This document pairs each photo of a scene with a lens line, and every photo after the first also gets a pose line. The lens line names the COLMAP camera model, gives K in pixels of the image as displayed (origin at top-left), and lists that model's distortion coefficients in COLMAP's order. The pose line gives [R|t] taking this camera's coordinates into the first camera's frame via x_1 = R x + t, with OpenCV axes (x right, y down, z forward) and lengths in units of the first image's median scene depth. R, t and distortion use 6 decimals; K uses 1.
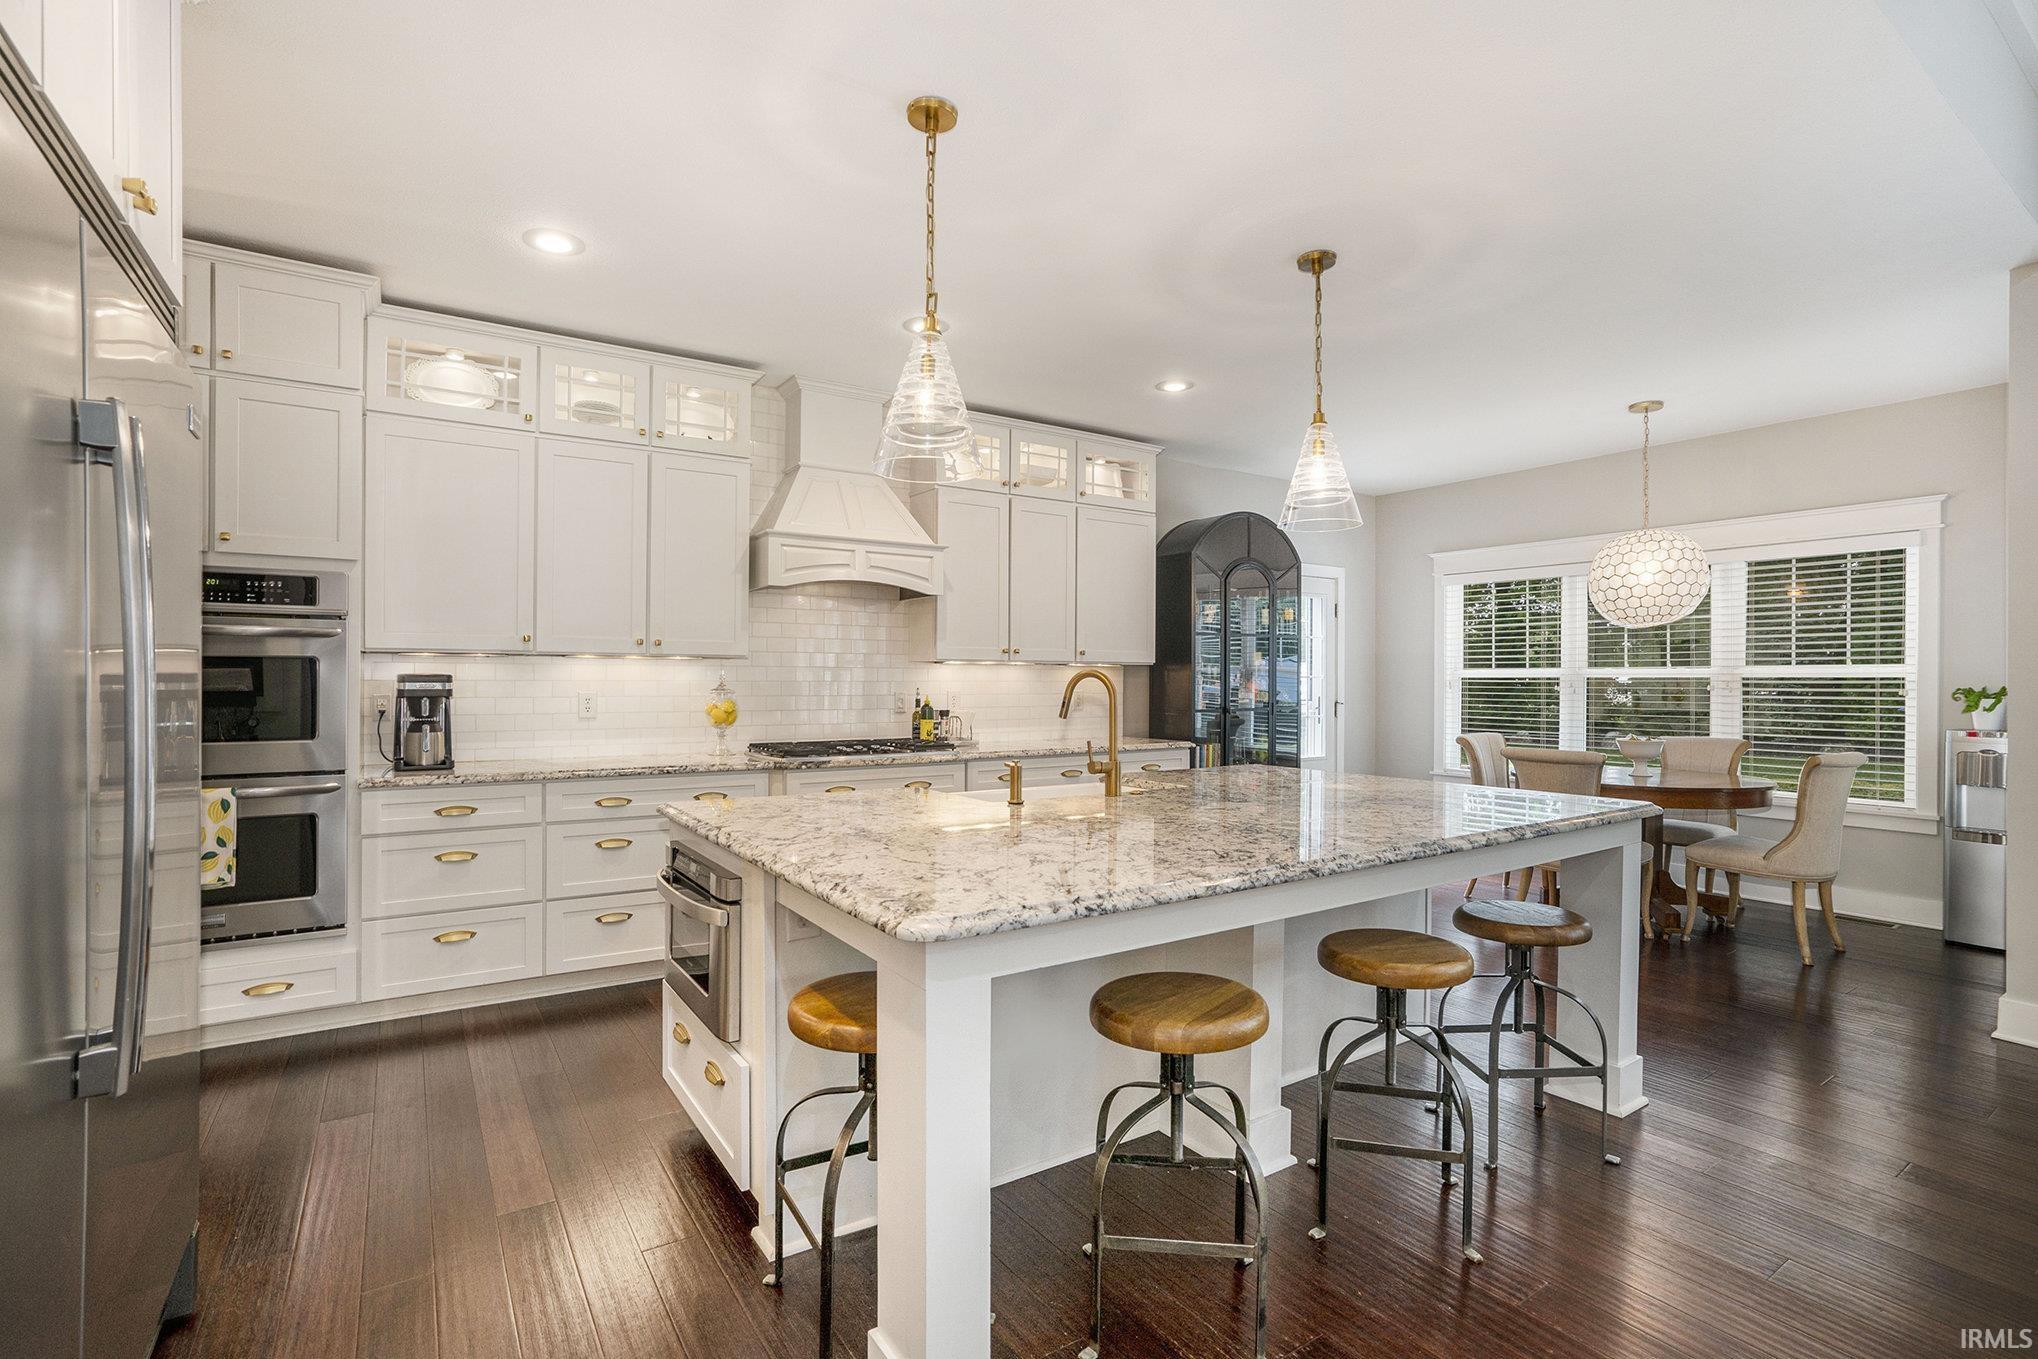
lens RADIAL K [[929.3, 0, 1019.0], [0, 929.3, 679.5], [0, 0, 1]] dist [-0.034110, 0.000081]
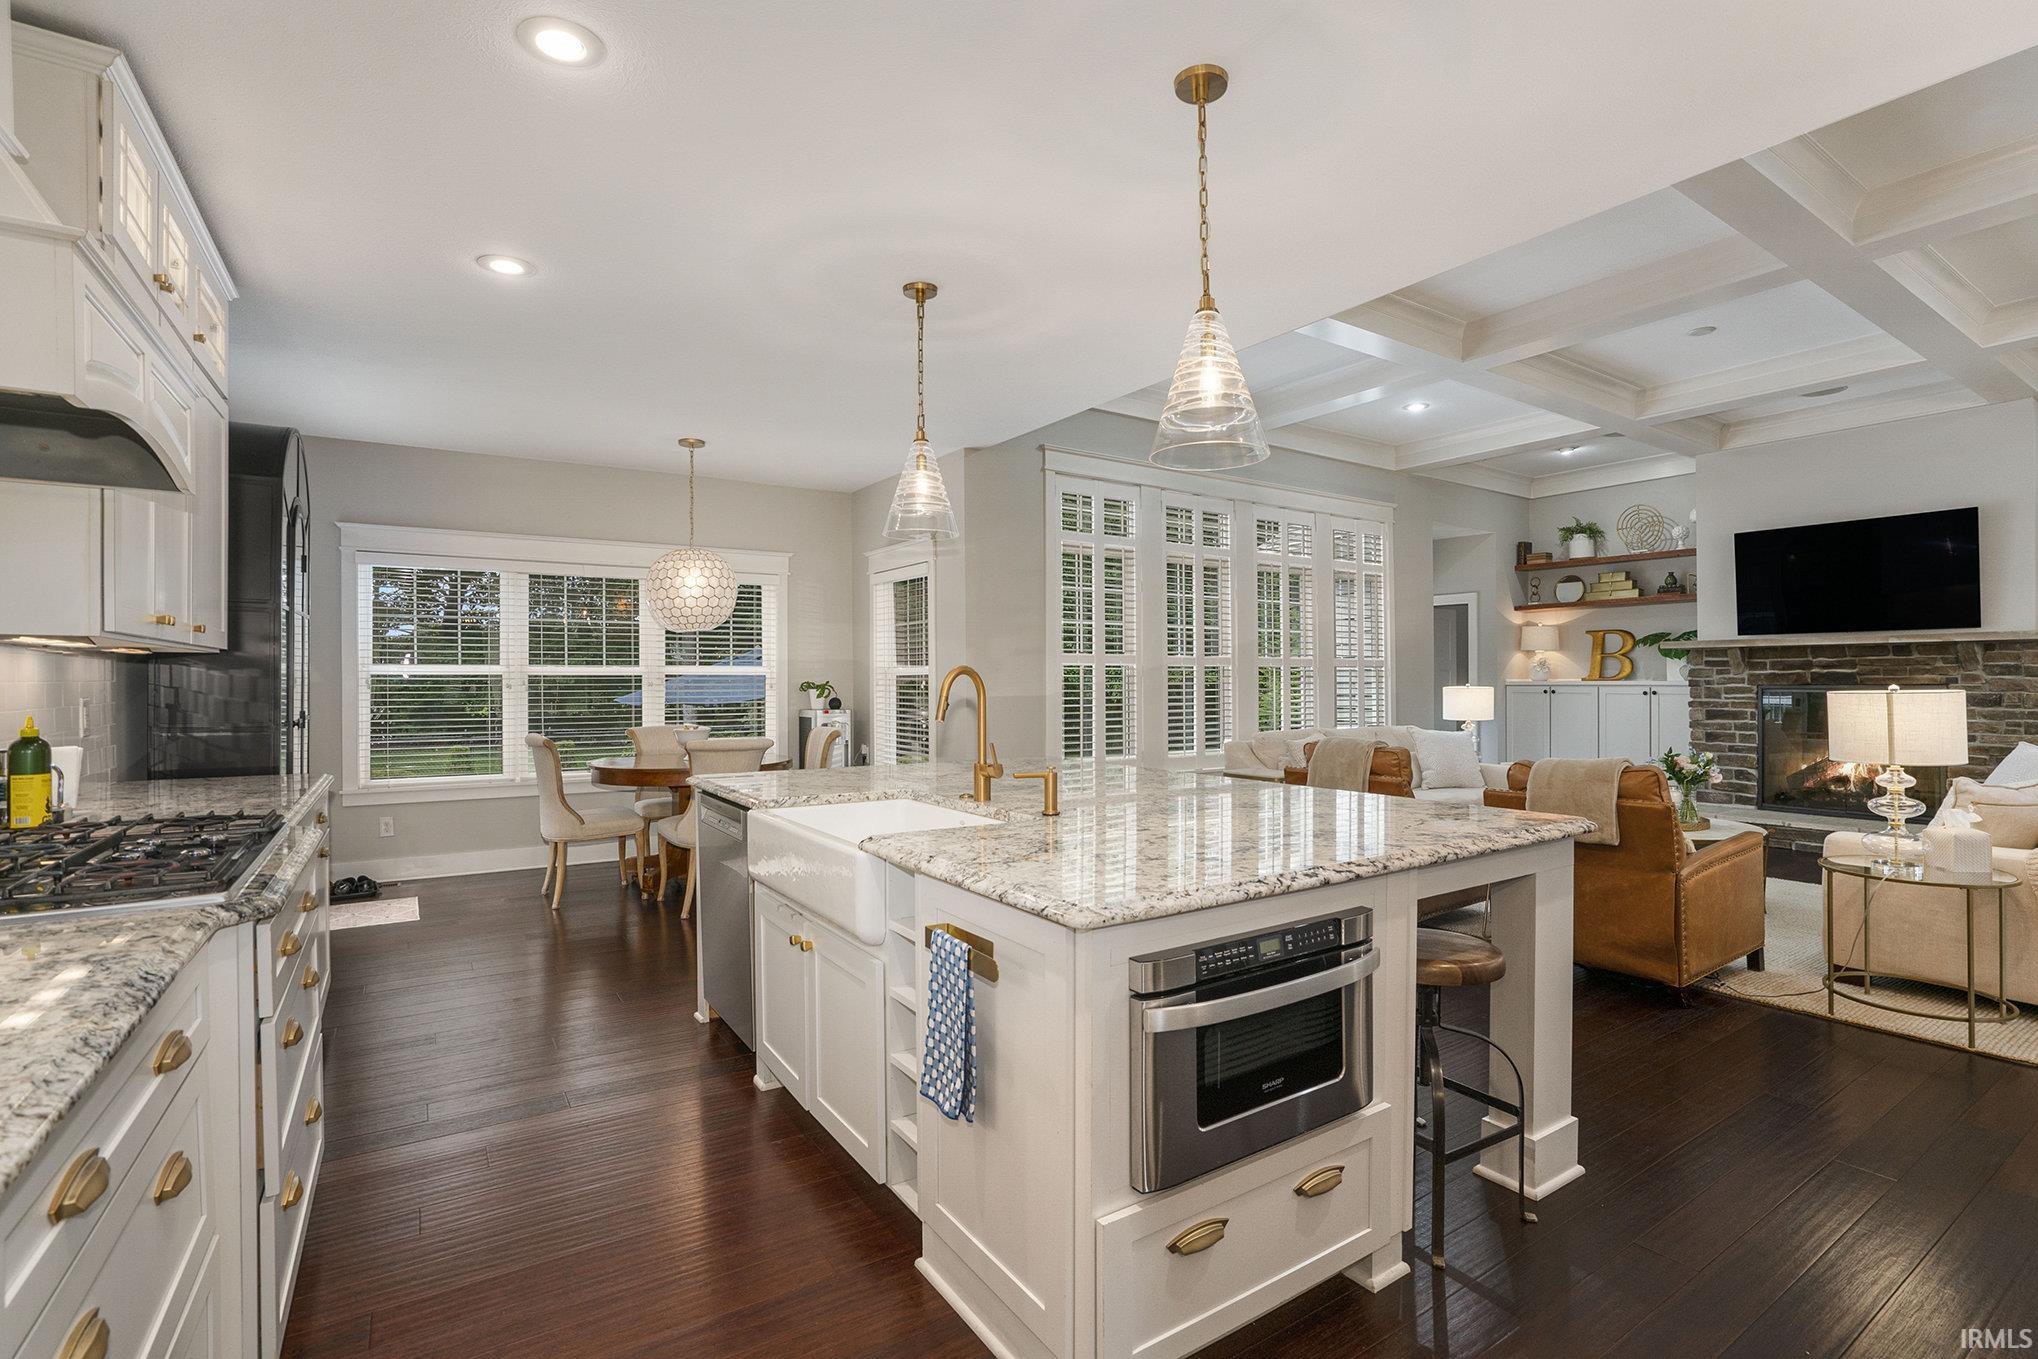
lens RADIAL K [[921.2, 0, 1026.3], [0, 921.2, 680.8], [0, 0, 1]] dist [-0.003761, -0.000513]
pose [[0.002714, -0.004446, 0.999986, -0.390862], [0.000527, 0.999990, 0.004445, 0.000103], [-0.999996, 0.000515, 0.002716, 0.443730]]
